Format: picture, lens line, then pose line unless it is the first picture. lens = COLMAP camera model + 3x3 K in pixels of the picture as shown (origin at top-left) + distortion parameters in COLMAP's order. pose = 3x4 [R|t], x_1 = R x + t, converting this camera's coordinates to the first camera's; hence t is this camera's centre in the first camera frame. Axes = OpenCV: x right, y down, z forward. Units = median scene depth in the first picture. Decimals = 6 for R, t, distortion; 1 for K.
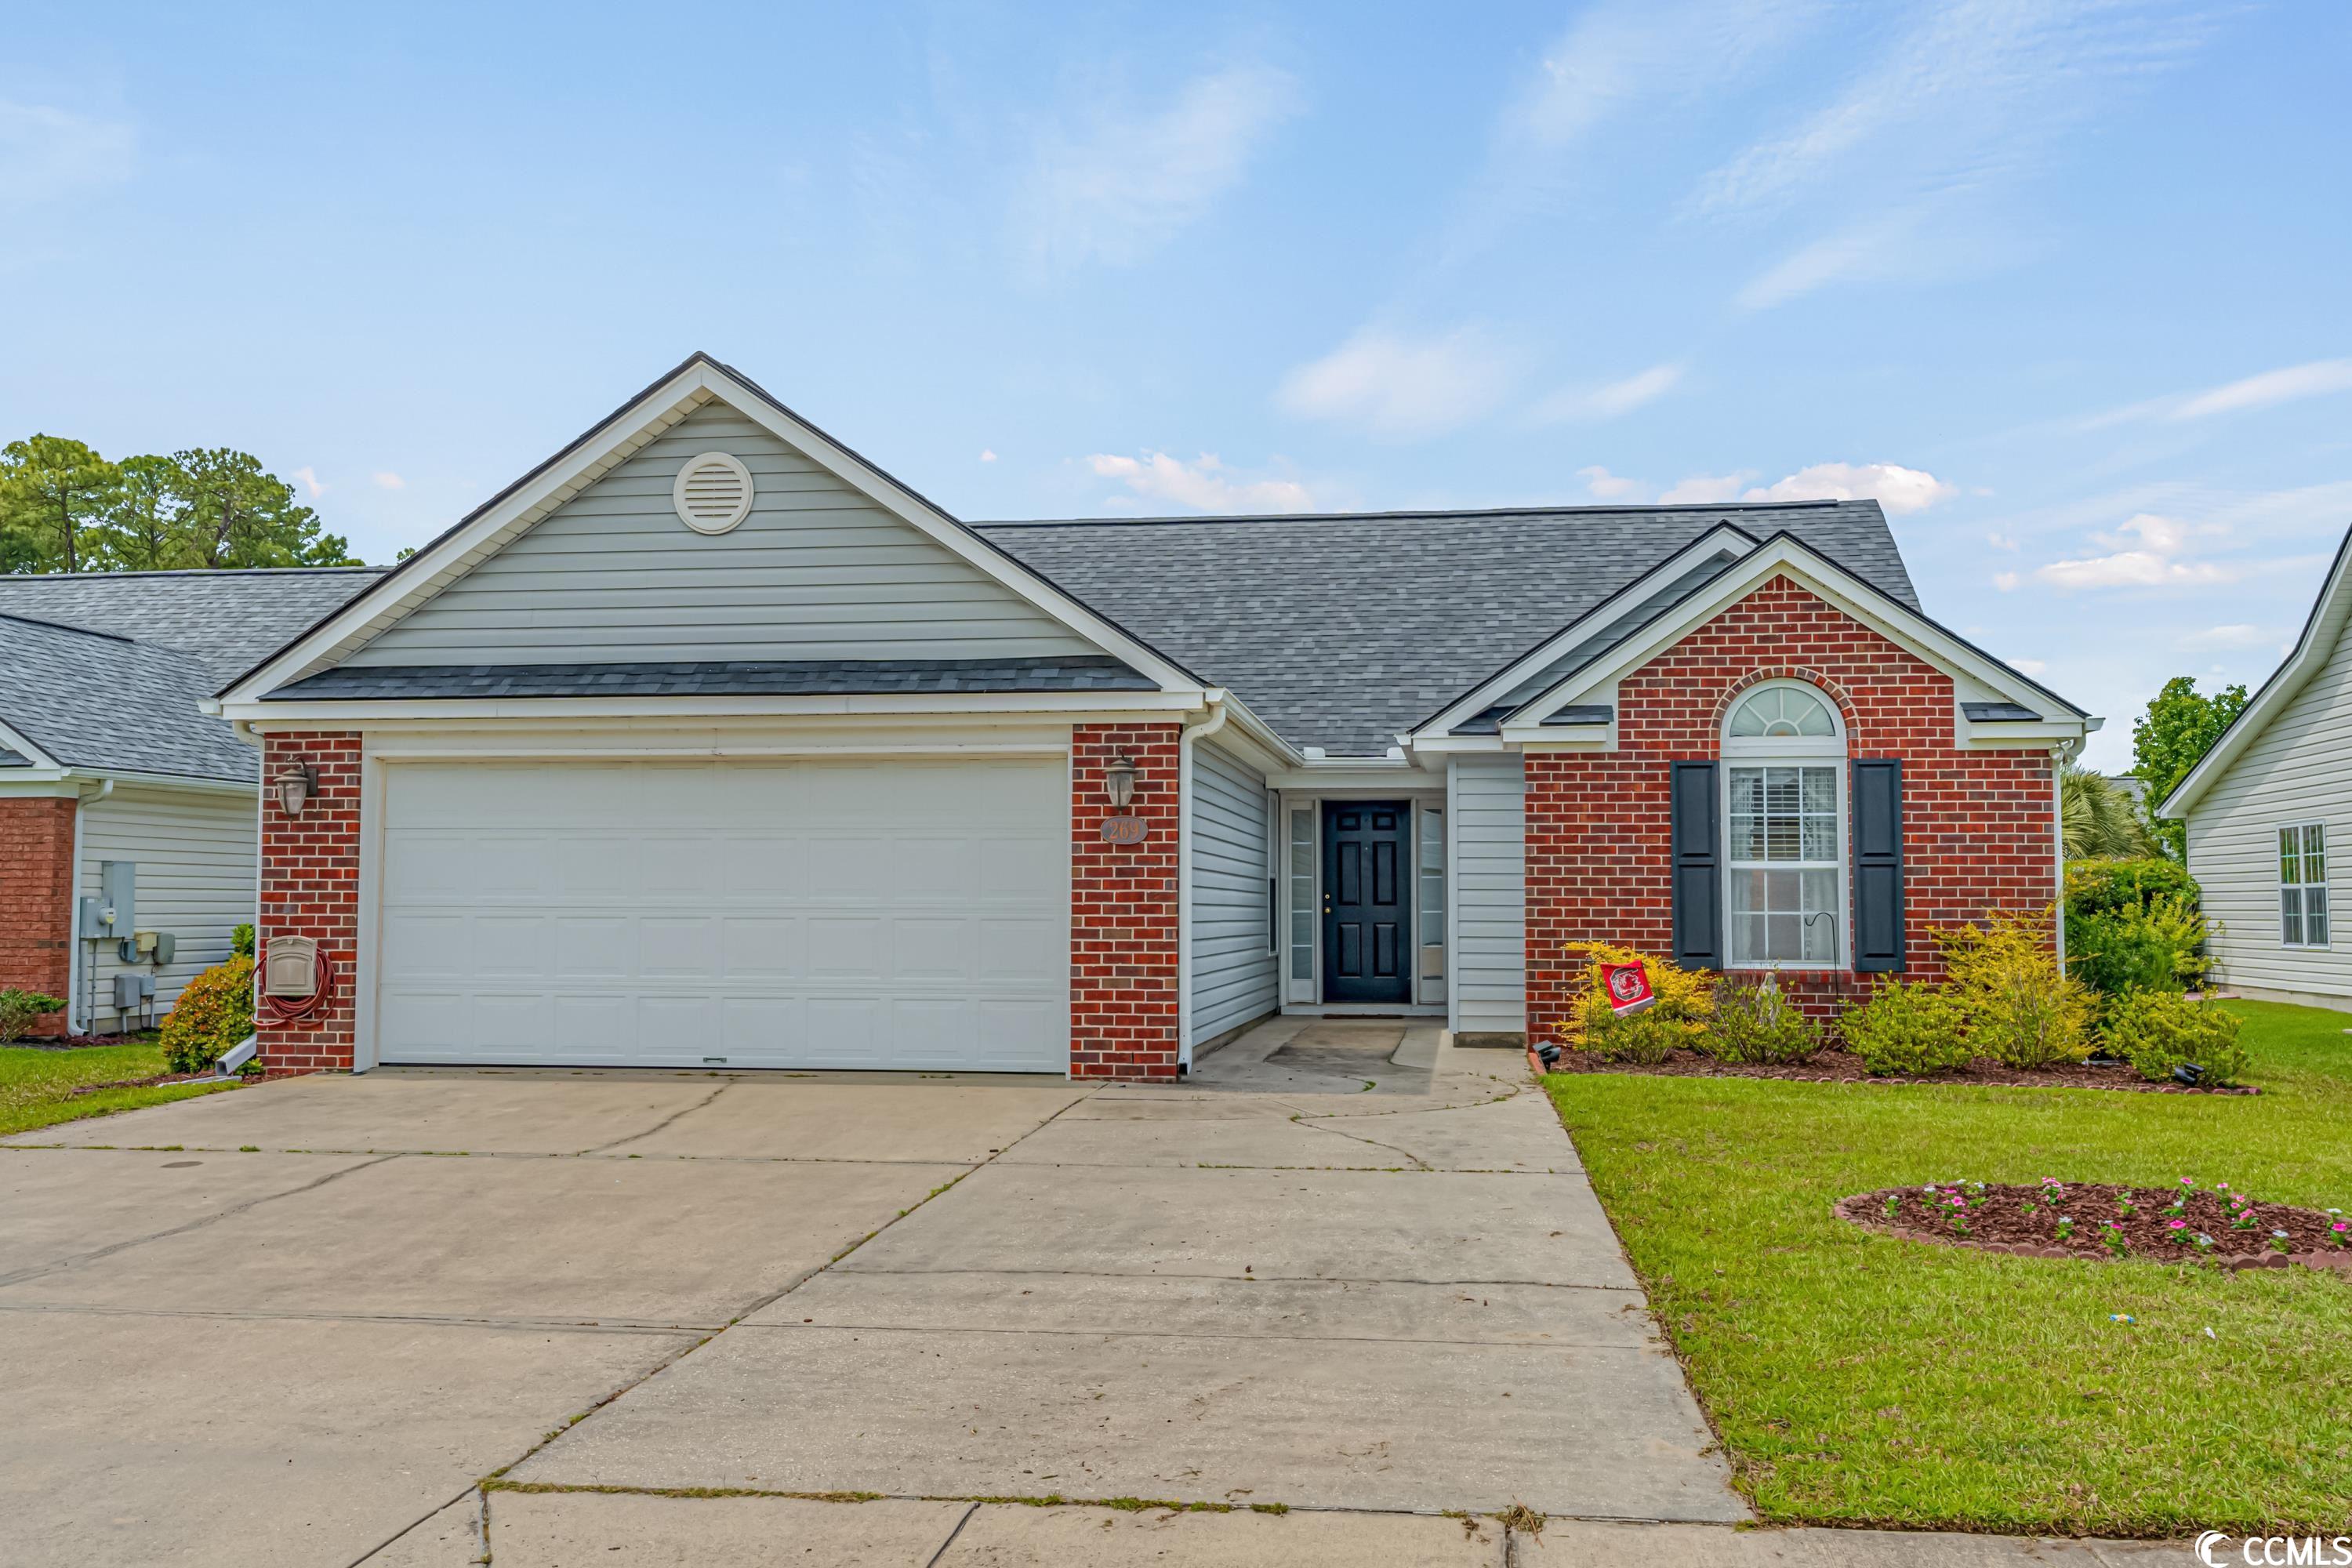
lens RADIAL K [[2096.6, 0, 1176.0], [0, 2096.6, 784.0], [0, 0, 1]] dist [0.000651, -0.000588]
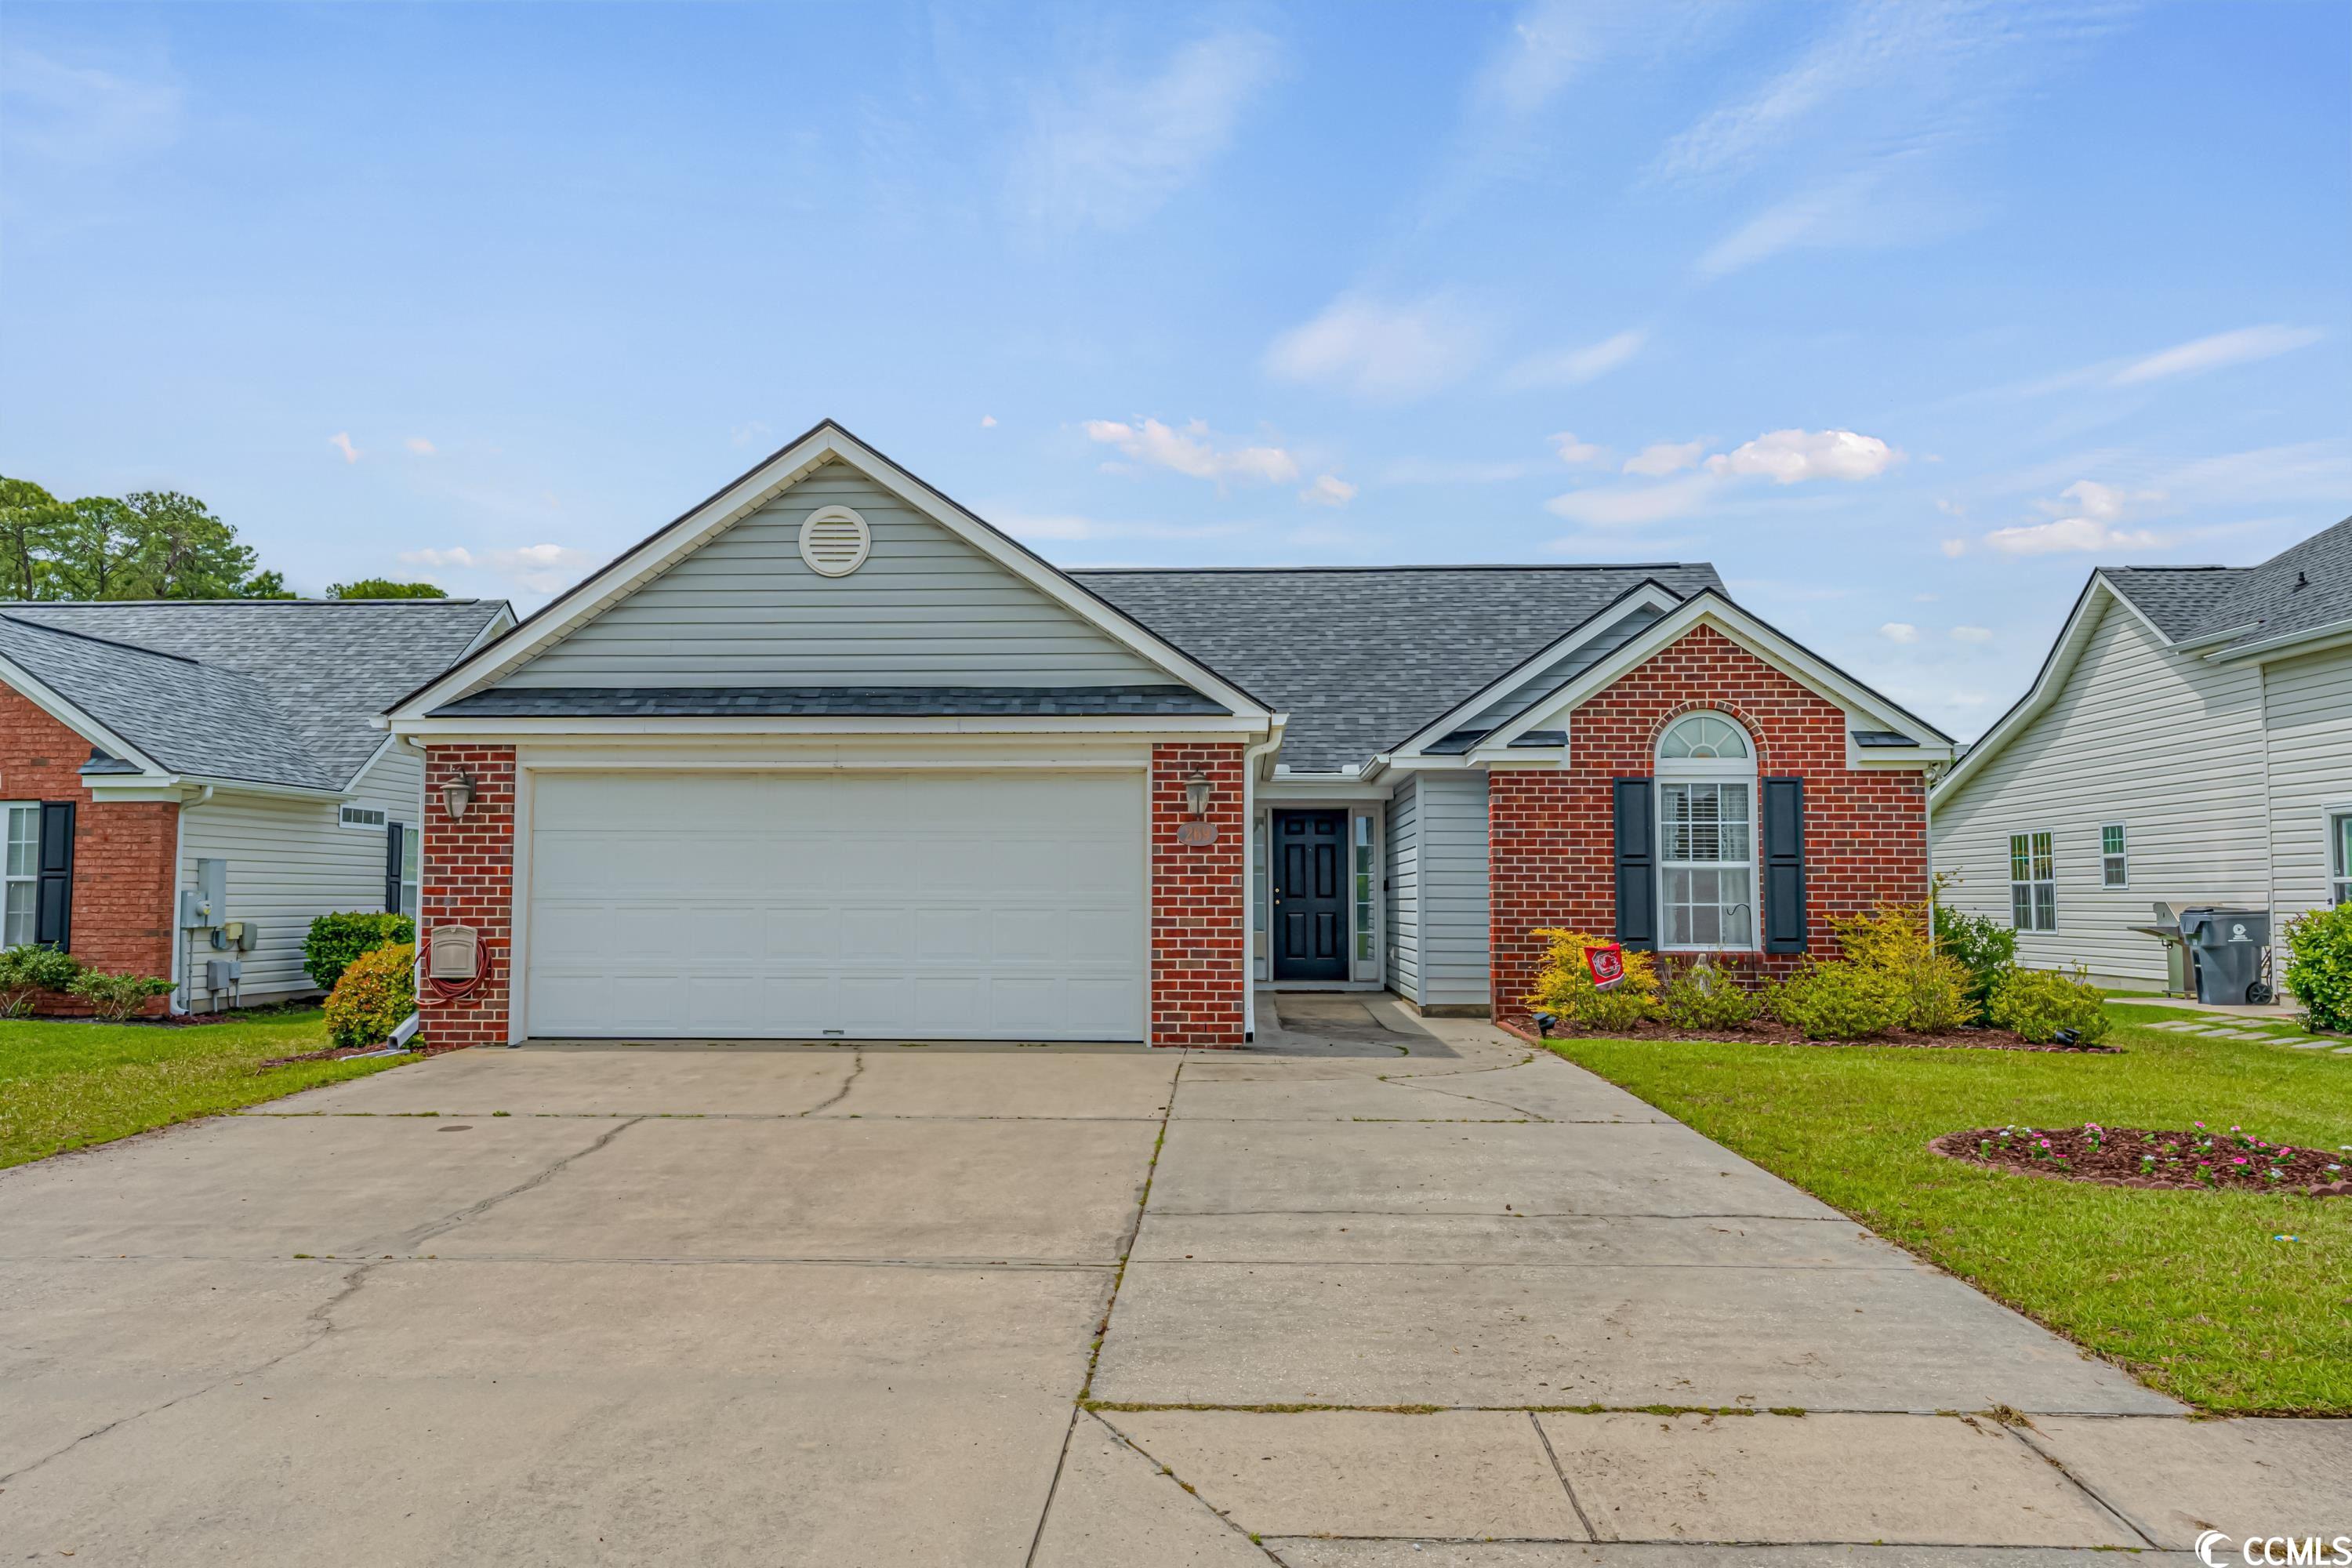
lens RADIAL K [[1777.3, 0, 1147.7], [0, 1777.3, 784.9], [0, 0, 1]] dist [0.011657, 0.003760]
pose [[0.996173, 0.005605, 0.087225, -0.119193], [-0.005113, 0.999970, -0.005863, 0.000431], [-0.087255, 0.005395, 0.996171, 0.008942]]
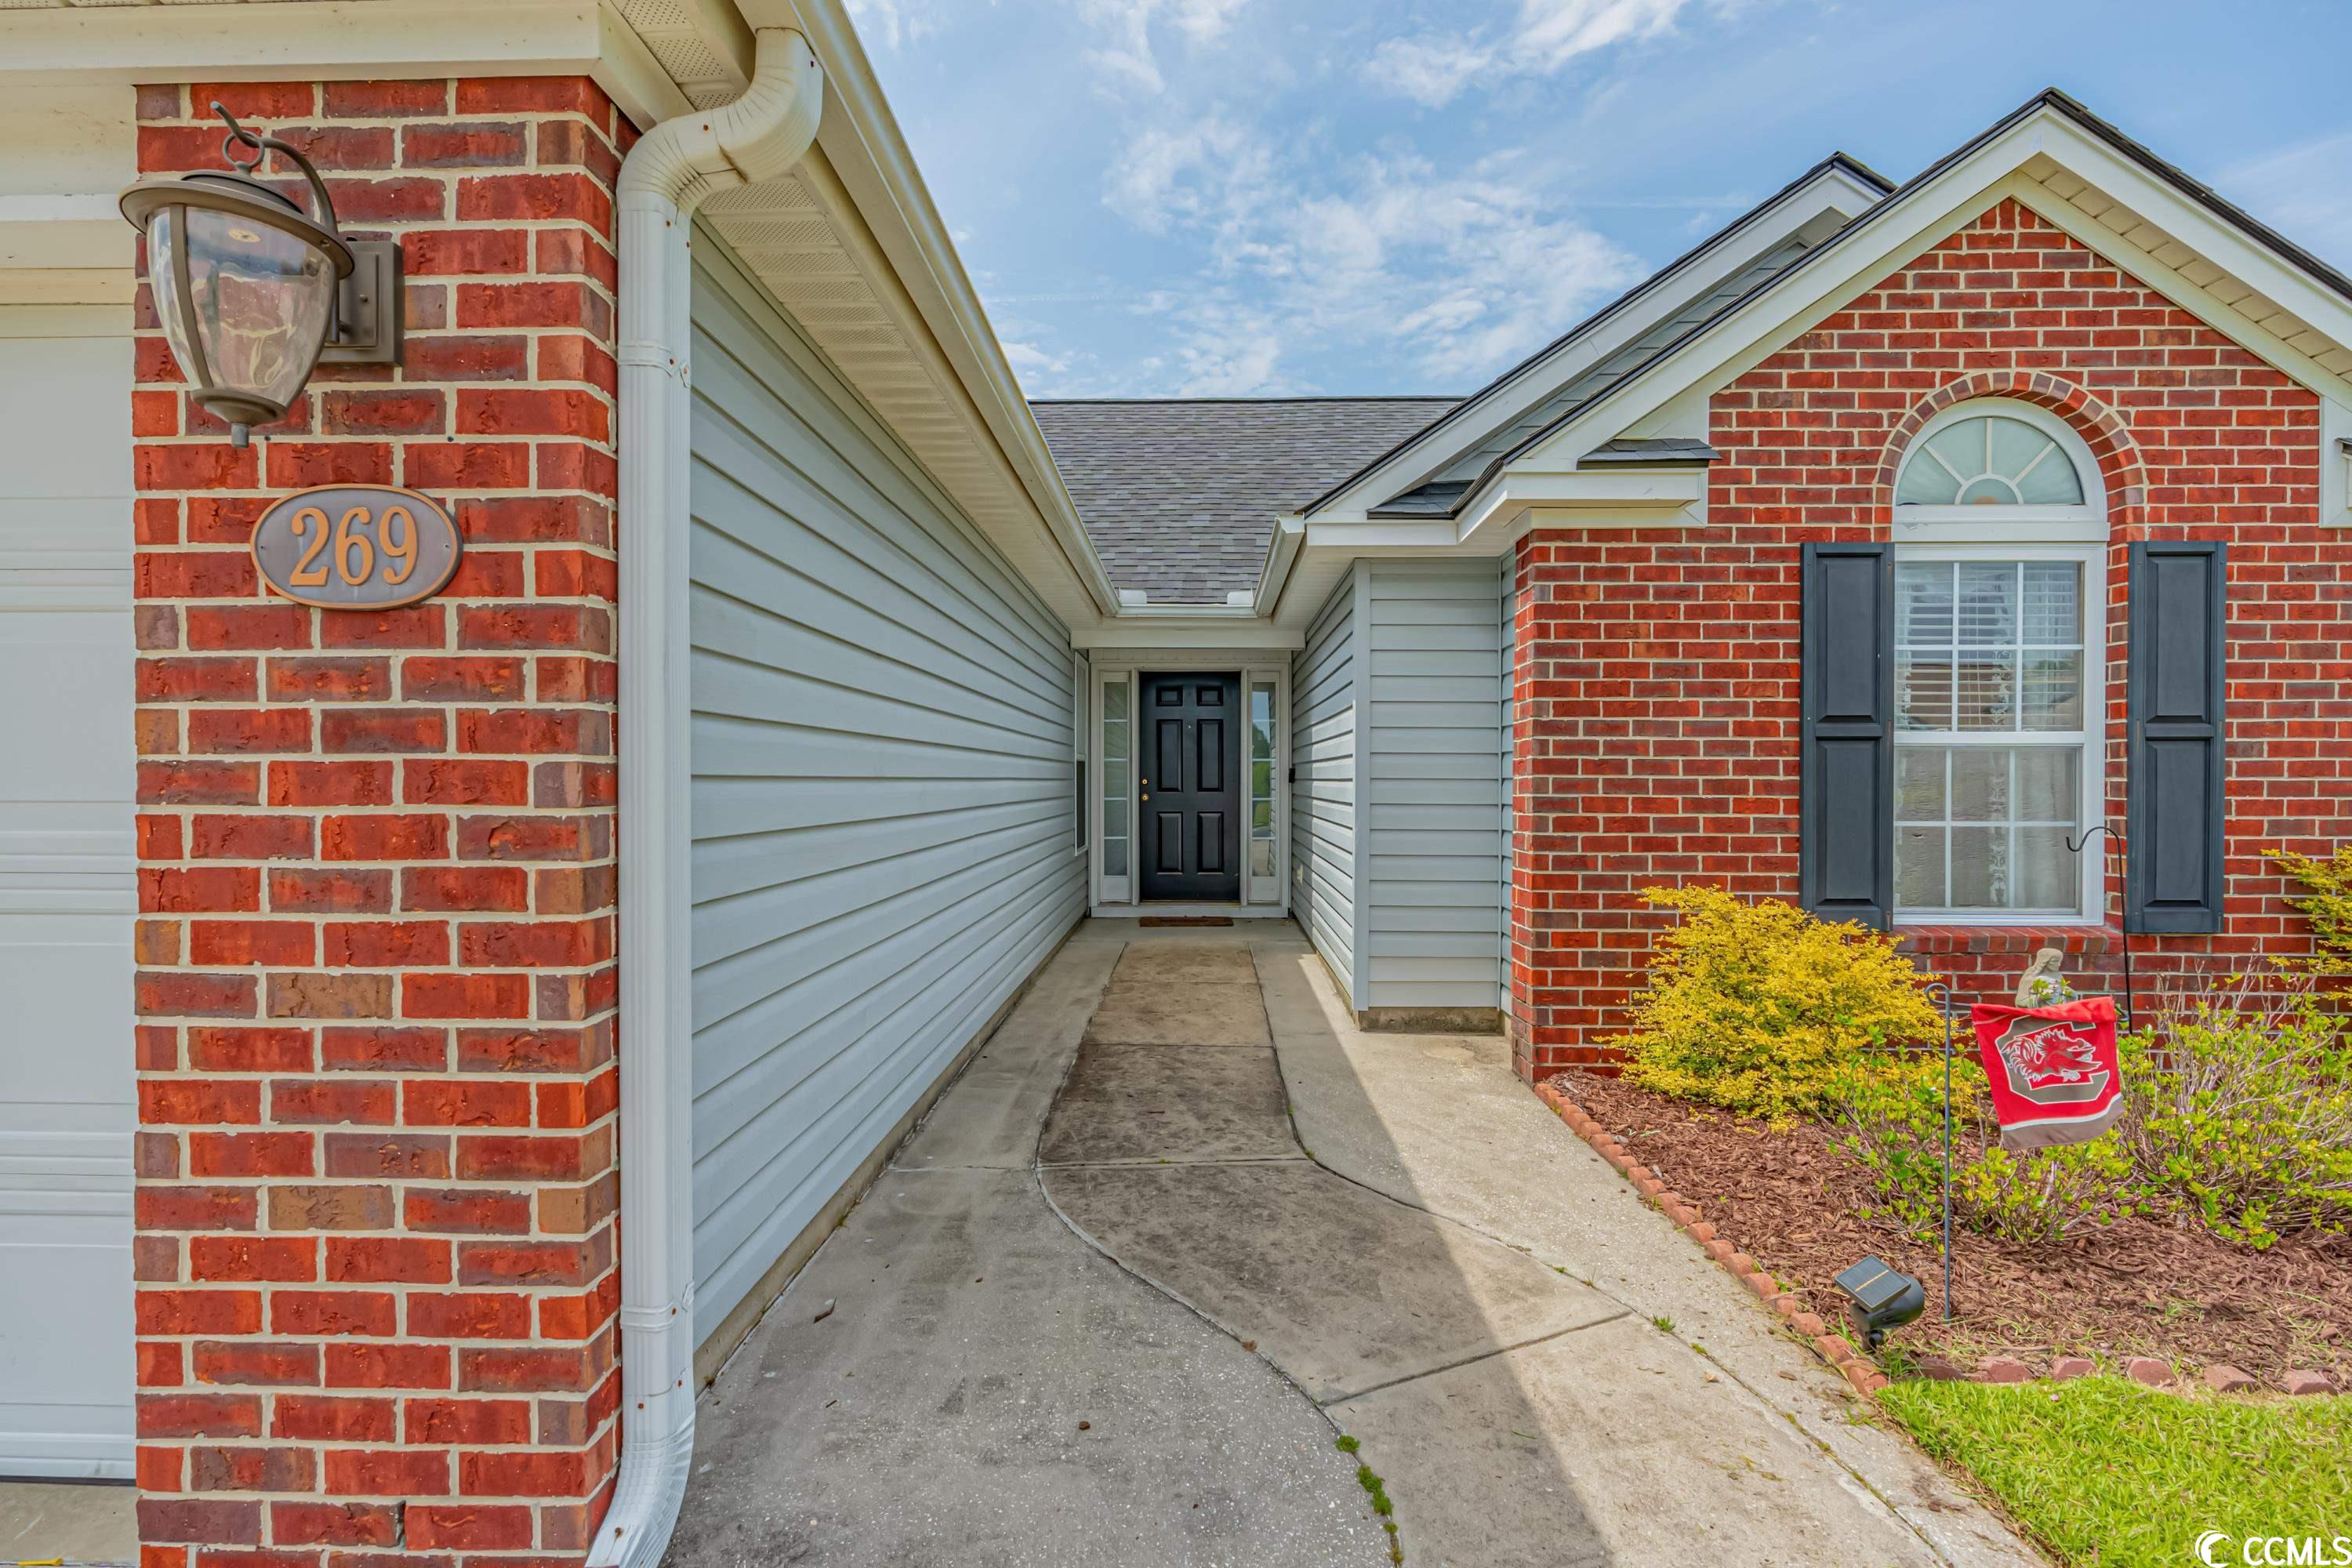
lens RADIAL K [[1080.1, 0, 1175.2], [0, 1080.1, 786.6], [0, 0, 1]] dist [-0.017335, 0.009006]
pose [[0.993132, -0.000751, 0.116999, 0.043284], [-0.007227, 0.997676, 0.067752, 0.033803], [-0.116778, -0.068132, 0.990818, 0.744155]]
